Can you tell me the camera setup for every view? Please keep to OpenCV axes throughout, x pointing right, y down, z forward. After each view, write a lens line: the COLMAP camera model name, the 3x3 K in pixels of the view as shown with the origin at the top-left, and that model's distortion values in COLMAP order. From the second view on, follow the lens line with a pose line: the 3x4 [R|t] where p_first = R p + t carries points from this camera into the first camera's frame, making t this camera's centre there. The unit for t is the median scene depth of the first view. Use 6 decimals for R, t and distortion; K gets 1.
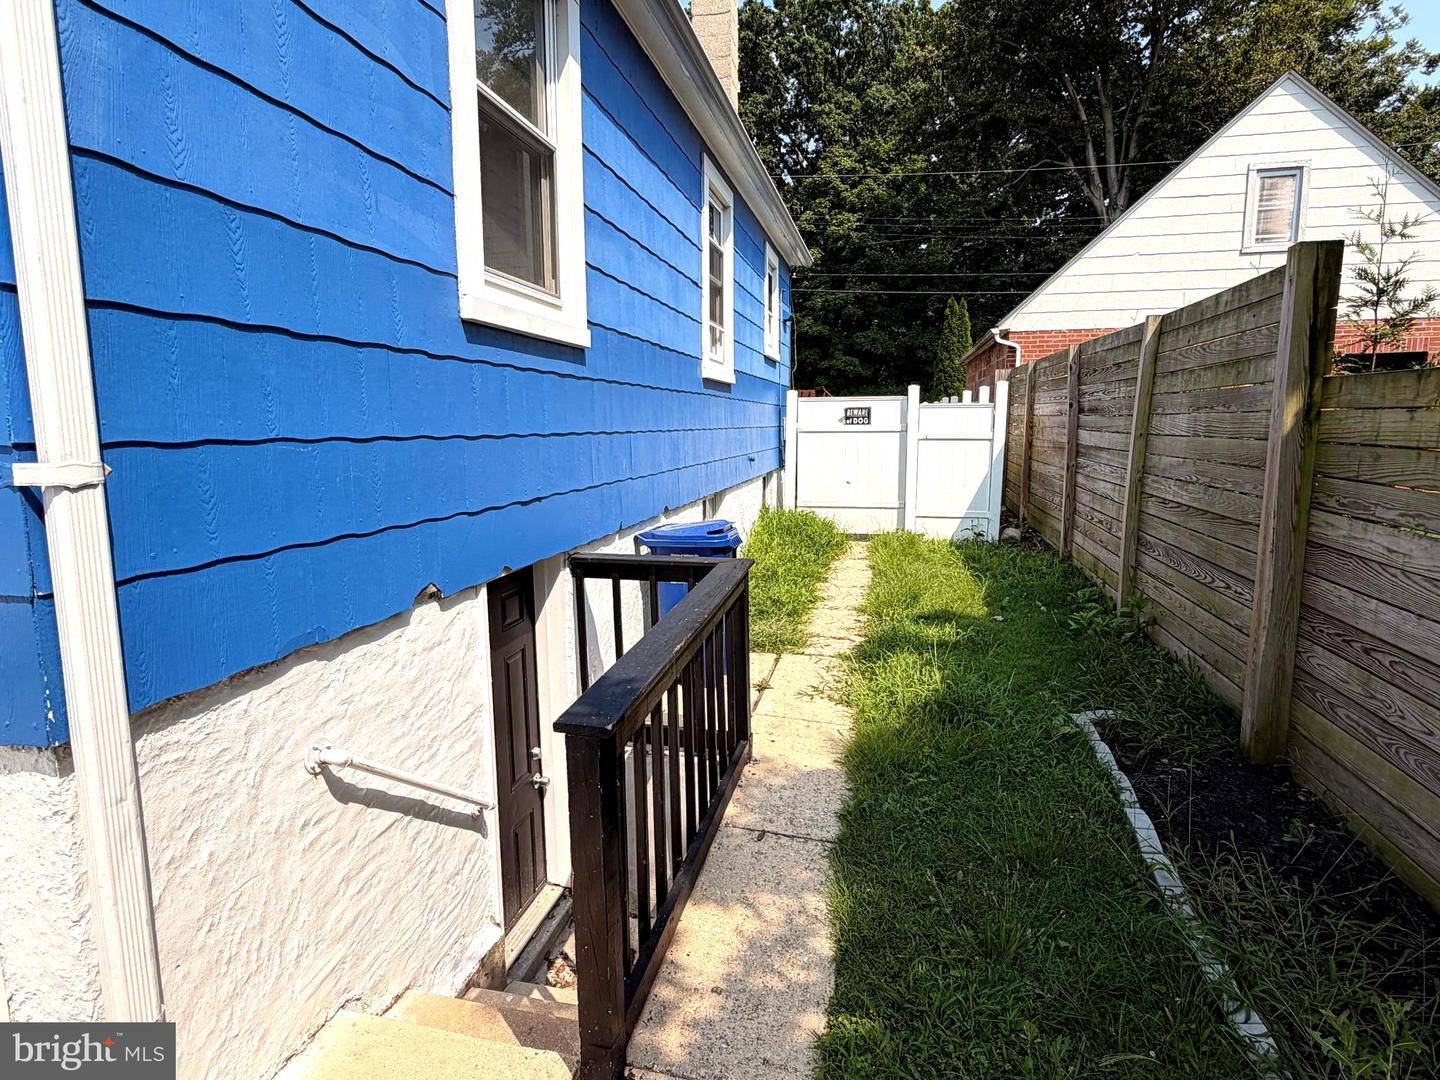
lens RADIAL K [[821.5, 0, 721.1], [0, 821.5, 552.6], [0, 0, 1]] dist [0.000010, 0.001200]
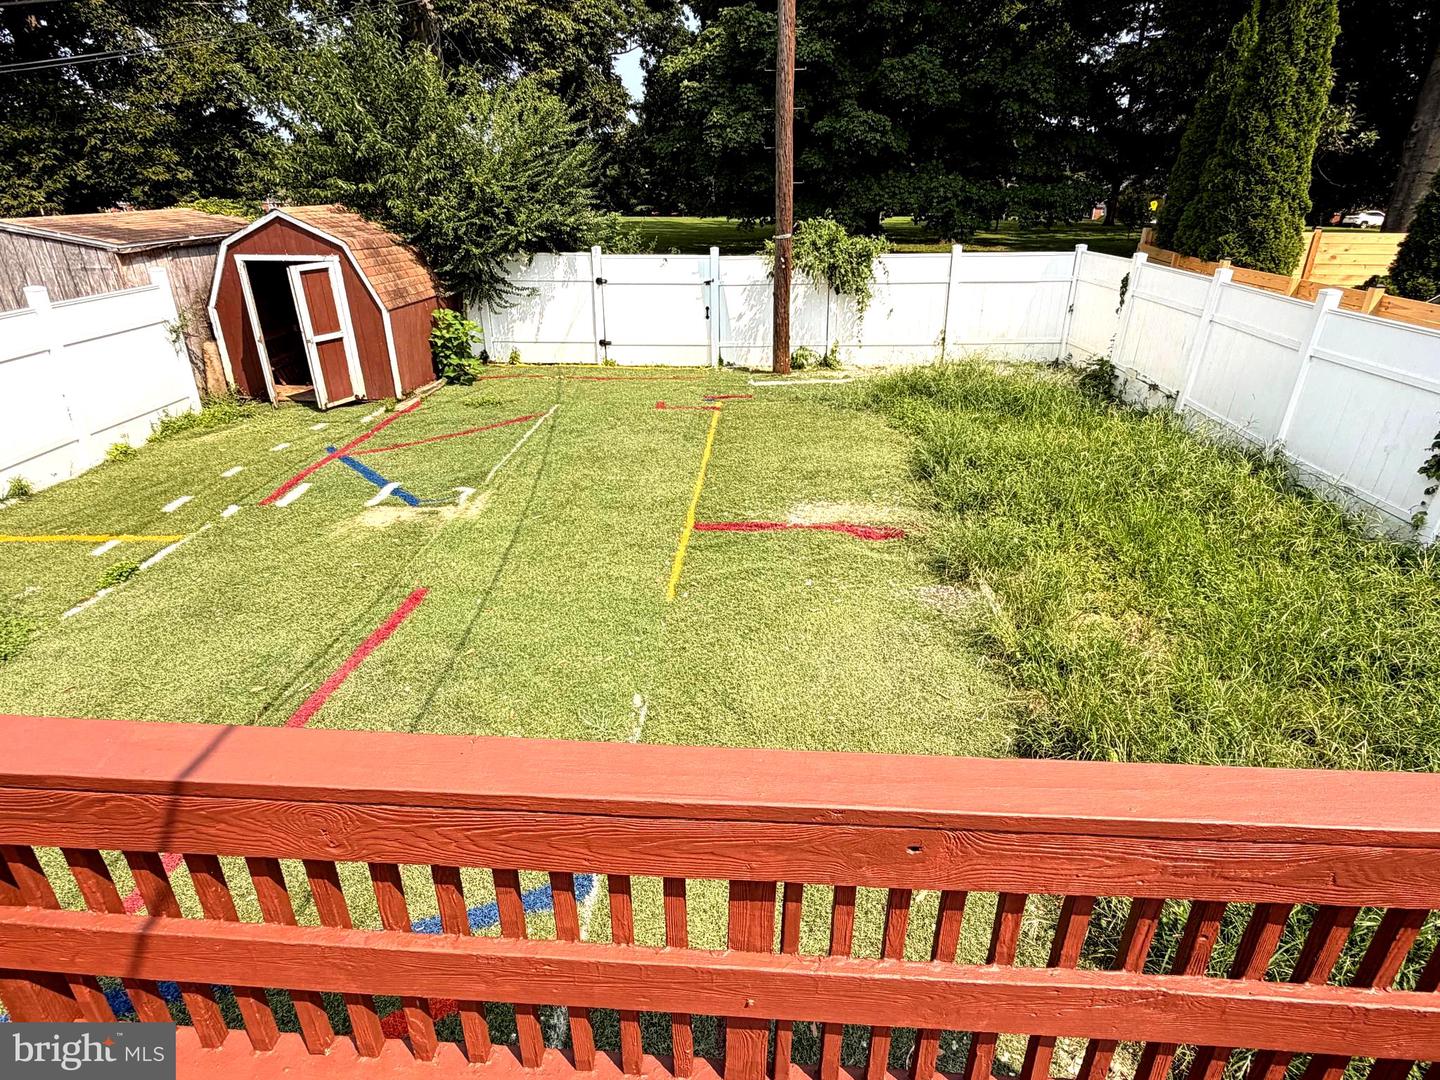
lens RADIAL K [[807.4, 0, 724.0], [0, 807.4, 542.5], [0, 0, 1]] dist [0.001528, 0.001269]
pose [[0.985566, -0.065346, 0.156168, -0.030186], [0.021746, 0.963723, 0.266018, -0.116672], [-0.167886, -0.258782, 0.951234, 0.472407]]
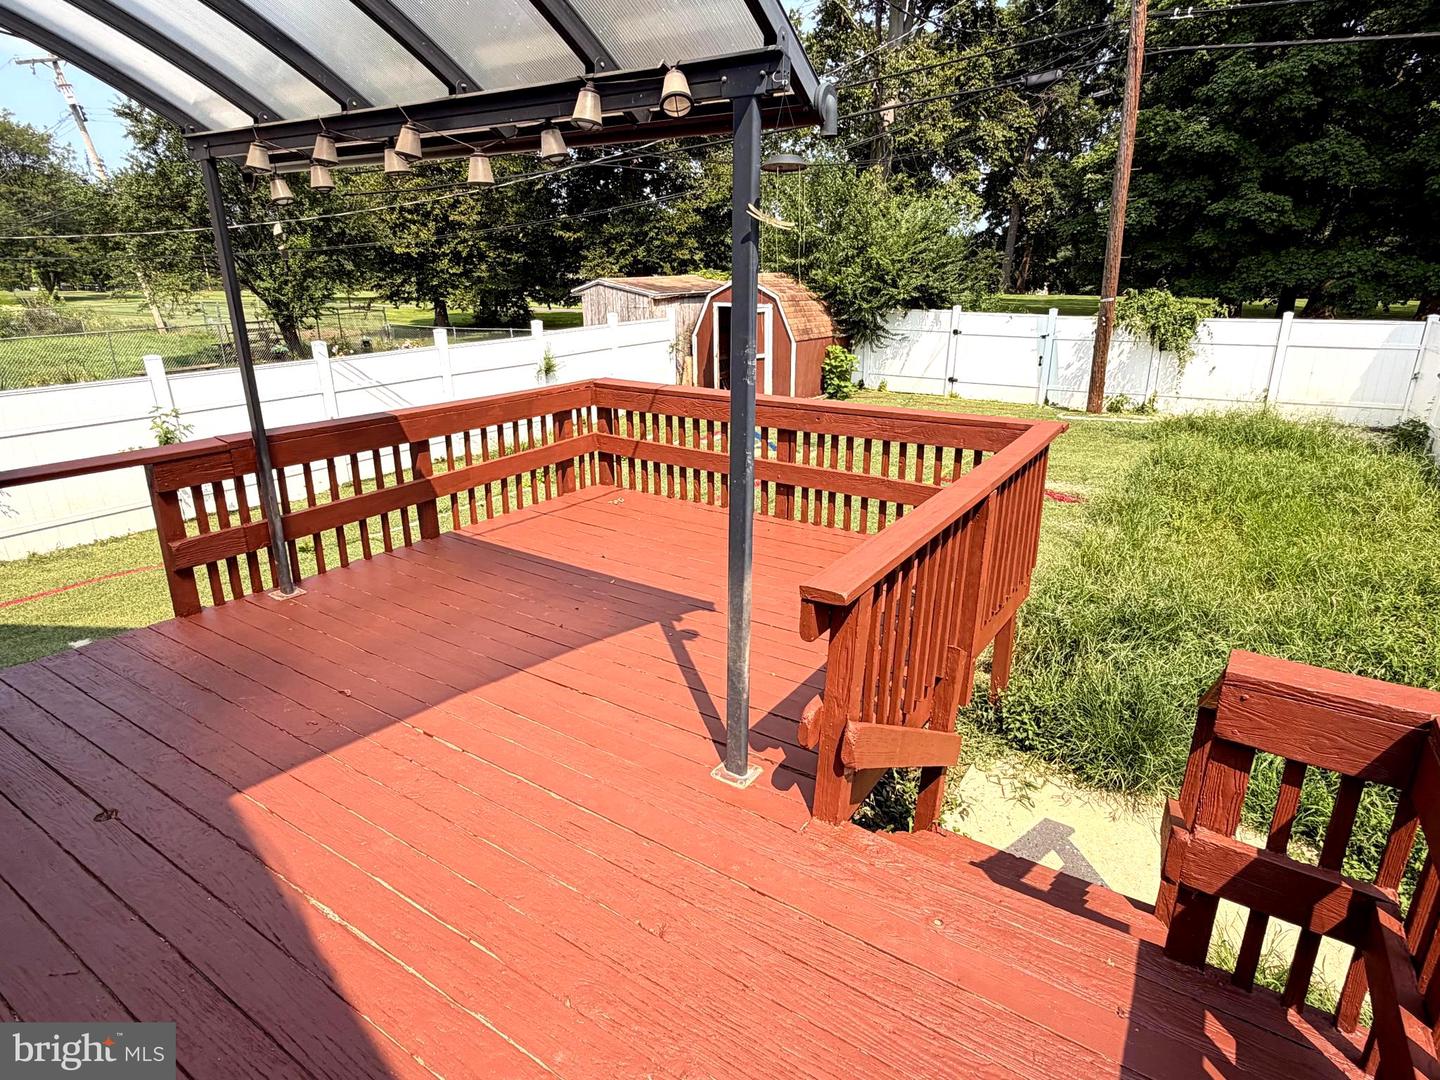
lens RADIAL K [[825.9, 0, 716.2], [0, 825.9, 535.8], [0, 0, 1]] dist [0.001177, 0.000566]
pose [[0.936699, 0.114242, -0.330975, 0.021403], [-0.057564, 0.982658, 0.176268, -0.094783], [0.345372, -0.146058, 0.927030, 0.348934]]
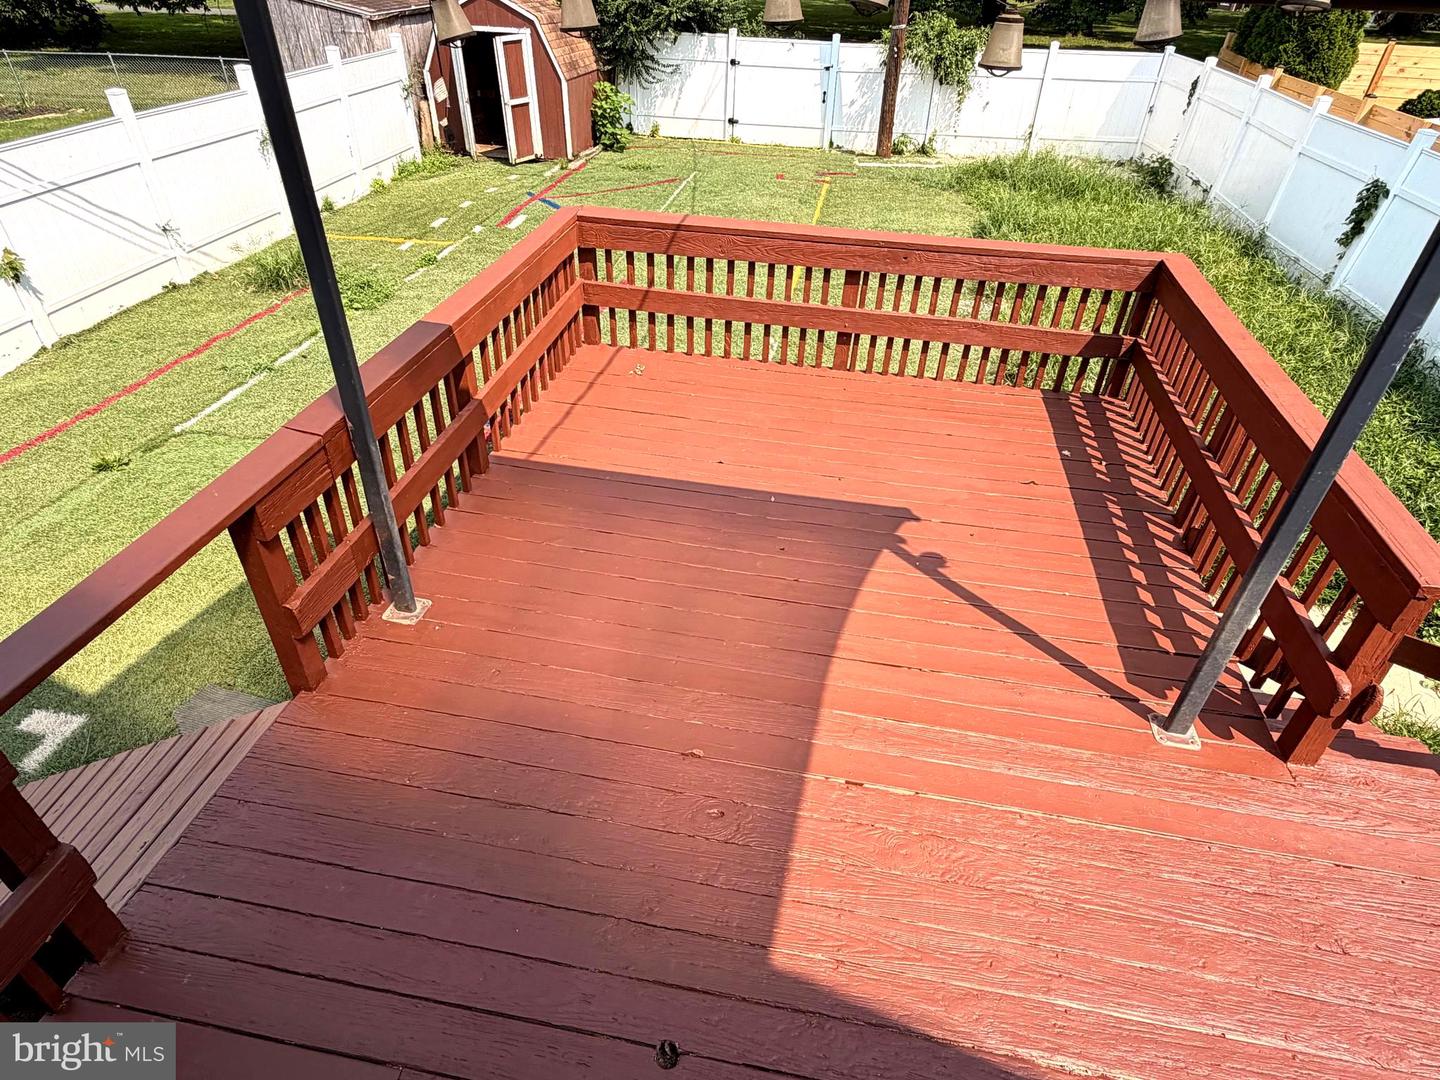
lens RADIAL K [[821.5, 0, 721.1], [0, 821.5, 552.6], [0, 0, 1]] dist [0.000010, 0.001200]
pose [[0.998098, -0.004218, 0.061495, -0.054693], [-0.025265, 0.882013, 0.470546, -0.110537], [-0.056224, -0.471205, 0.880230, 0.362799]]
